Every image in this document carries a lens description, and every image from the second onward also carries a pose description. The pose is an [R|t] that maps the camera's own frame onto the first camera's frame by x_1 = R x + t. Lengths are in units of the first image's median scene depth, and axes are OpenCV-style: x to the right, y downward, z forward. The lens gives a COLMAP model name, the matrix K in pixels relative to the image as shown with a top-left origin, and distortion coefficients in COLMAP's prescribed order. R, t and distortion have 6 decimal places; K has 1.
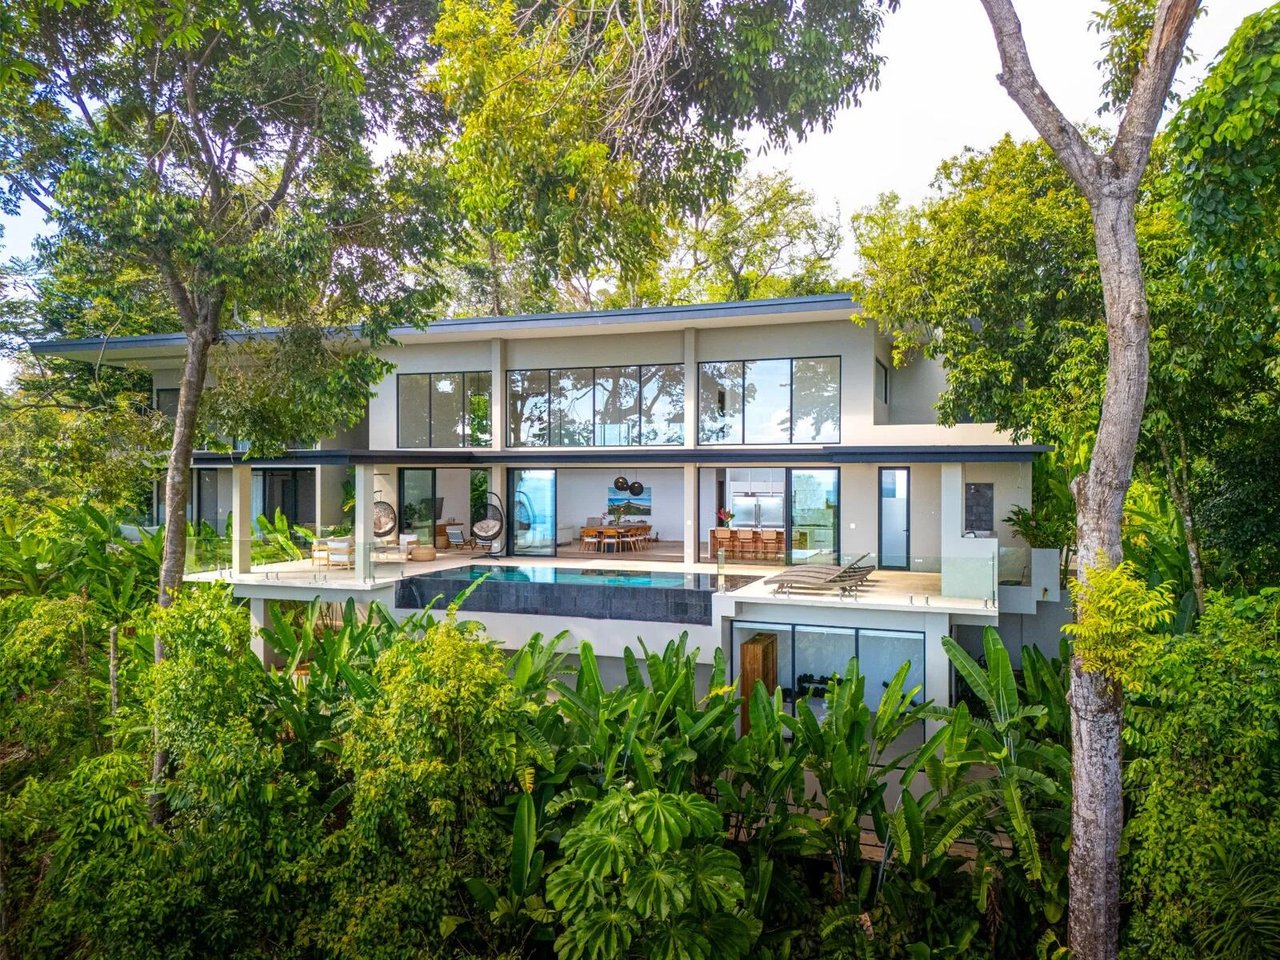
lens RADIAL K [[948.8, 0, 638.4], [0, 948.8, 482.6], [0, 0, 1]] dist [0.043780, -0.033353]
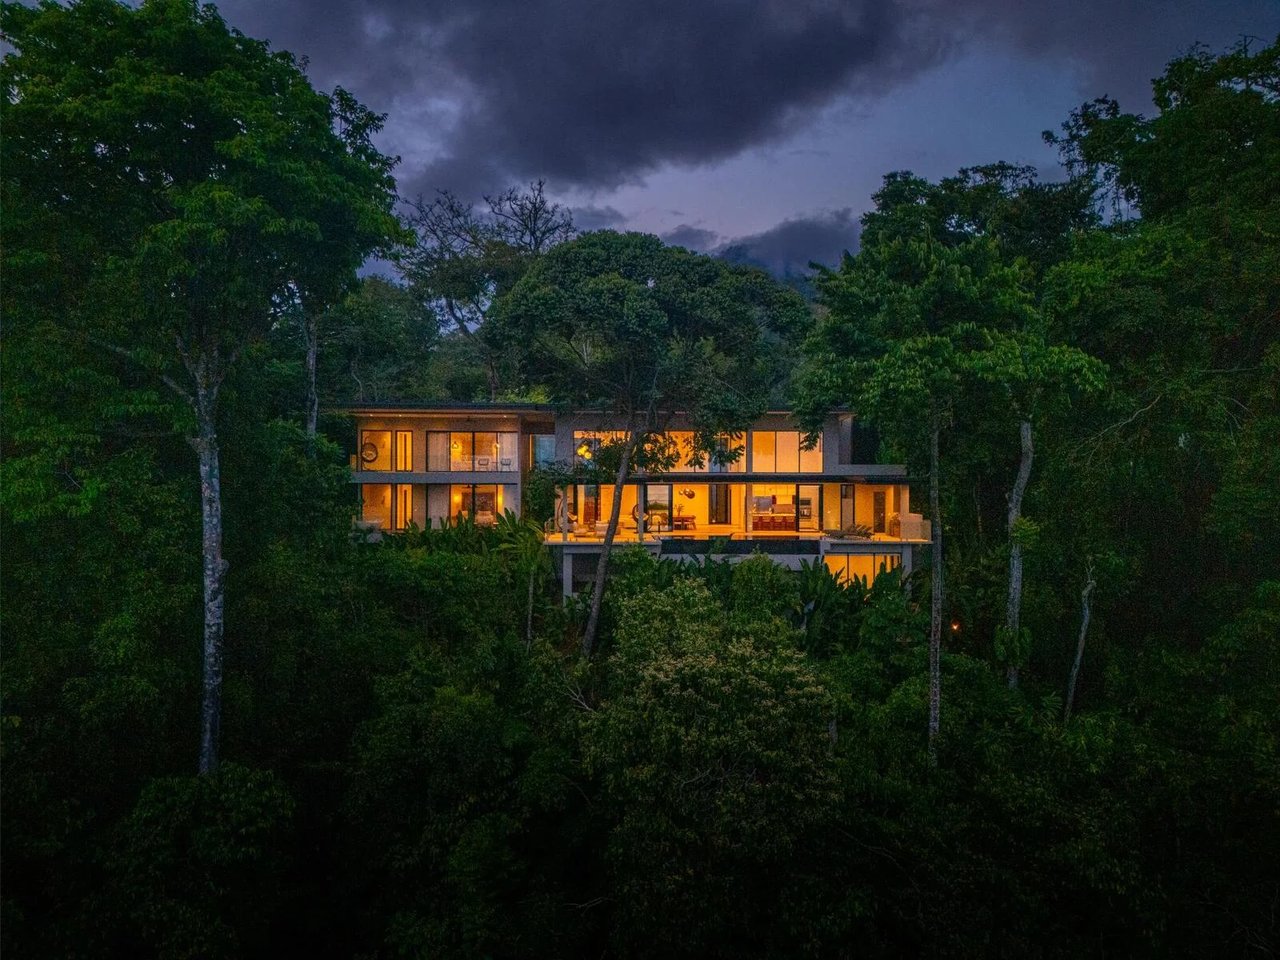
lens RADIAL K [[948.8, 0, 637.3], [0, 948.8, 479.7], [0, 0, 1]] dist [0.043780, -0.033353]
pose [[0.924061, 0.001284, 0.382242, -1.156340], [0.000034, 0.999994, -0.003441, -0.022995], [-0.382244, 0.003192, 0.924056, -0.928490]]
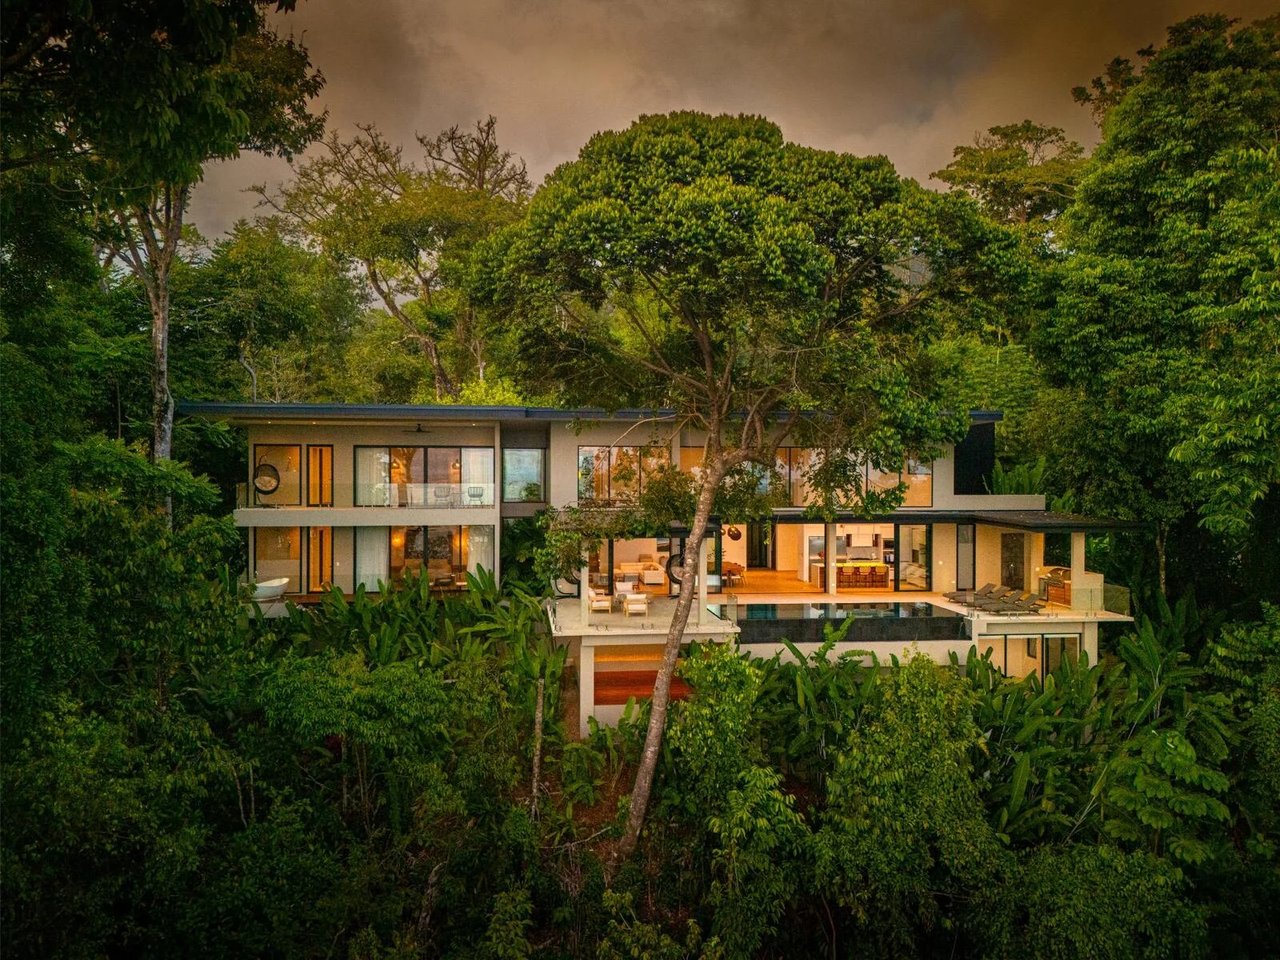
lens RADIAL K [[948.8, 0, 636.4], [0, 948.8, 477.0], [0, 0, 1]] dist [0.043780, -0.033353]
pose [[0.885152, -0.002007, 0.465298, -1.052396], [0.001098, 0.999997, 0.002225, -0.109905], [-0.465302, -0.001458, 0.885151, -0.107073]]
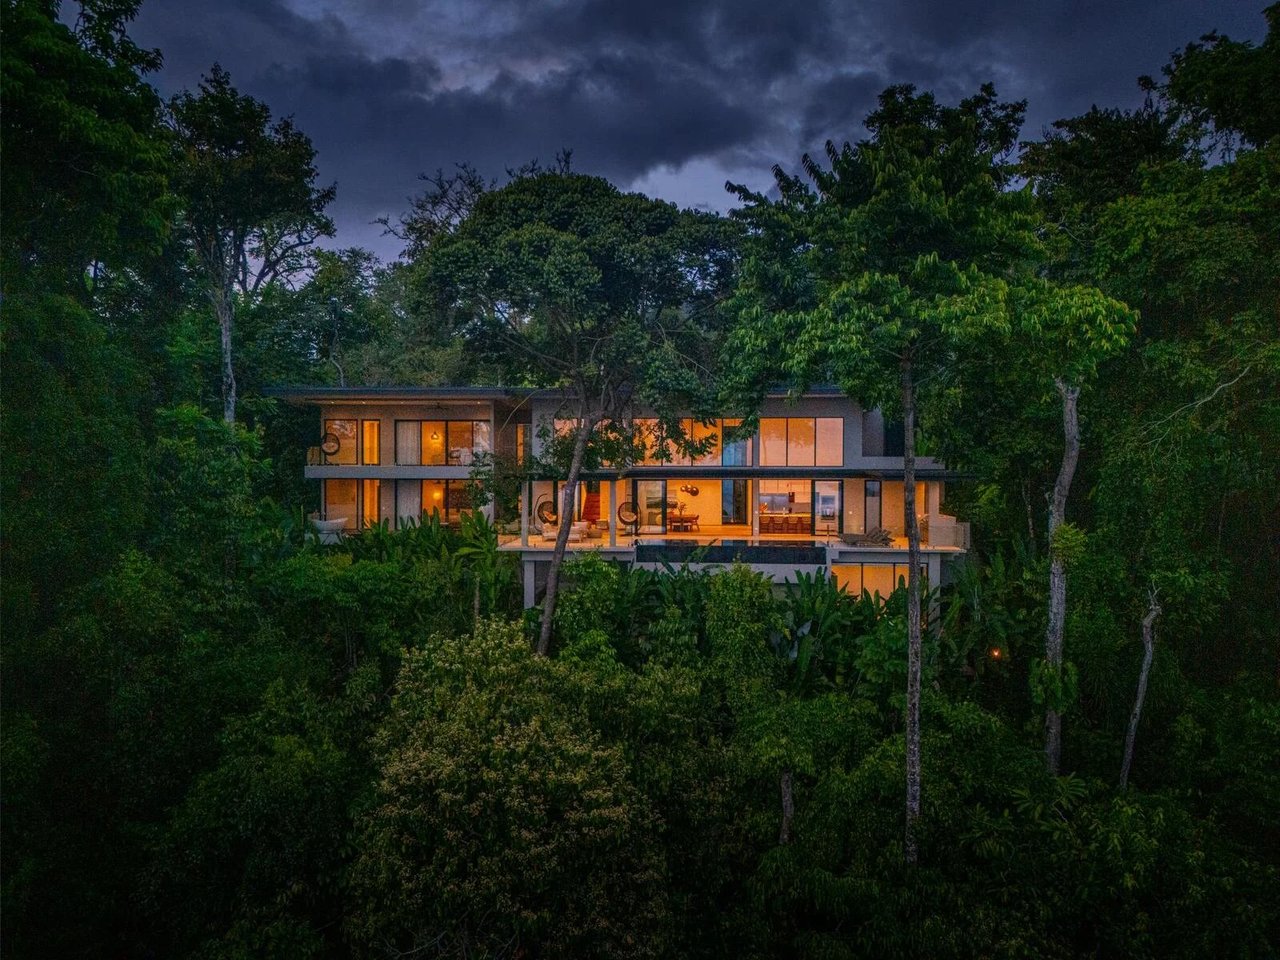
lens RADIAL K [[948.8, 0, 637.7], [0, 948.8, 479.7], [0, 0, 1]] dist [0.043780, -0.033353]
pose [[0.957638, -0.001388, 0.287971, -0.802578], [-0.000092, 0.999987, 0.005125, -0.030666], [-0.287974, -0.004935, 0.957625, -0.711067]]
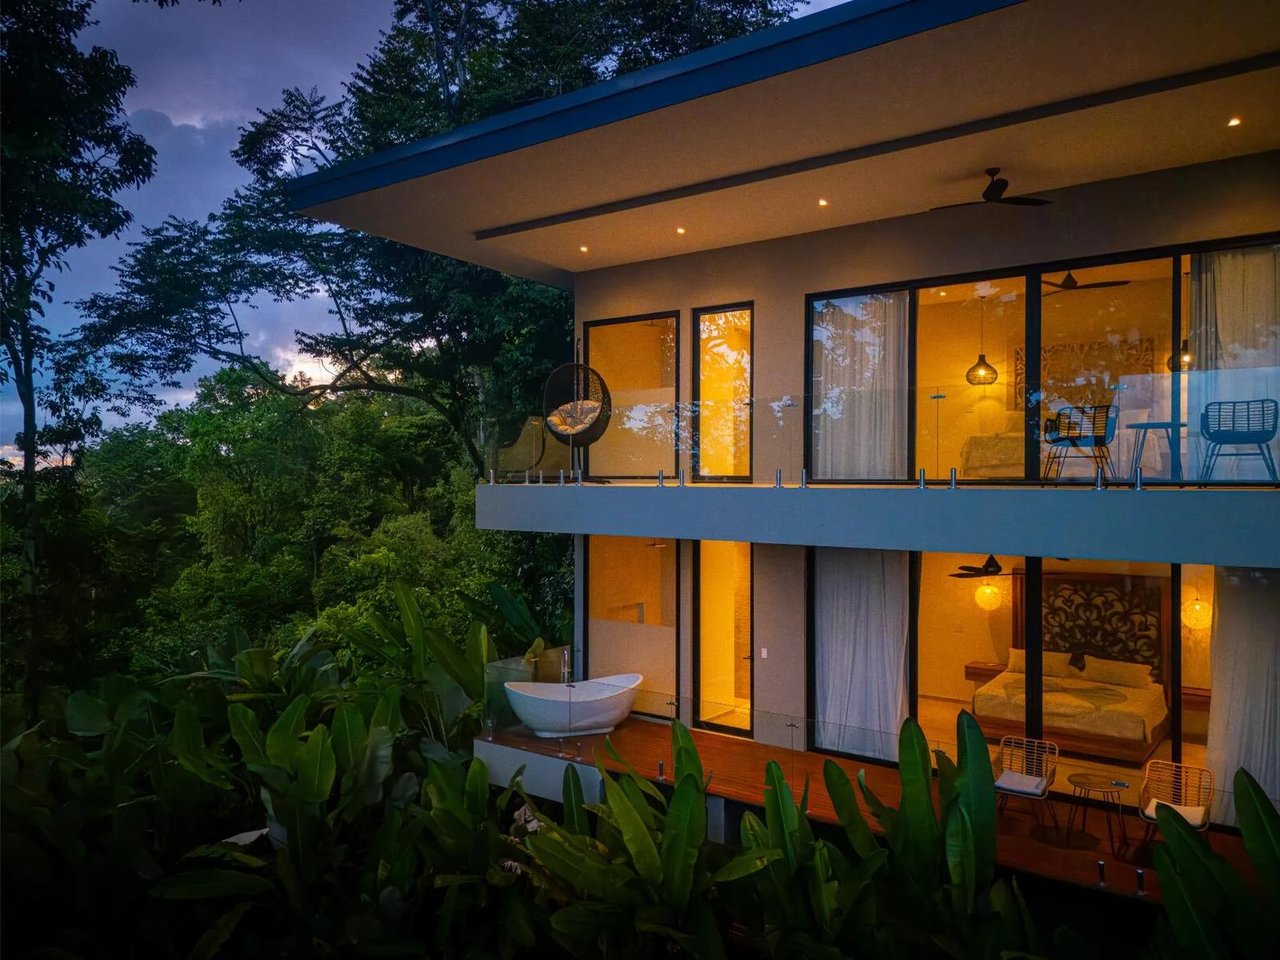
lens RADIAL K [[948.8, 0, 650.7], [0, 948.8, 481.0], [0, 0, 1]] dist [0.043780, -0.033353]
pose [[0.963404, 0.000152, -0.268052, -0.641130], [-0.001727, 0.999983, -0.005642, -0.051208], [0.268046, 0.005898, 0.963388, 1.093480]]
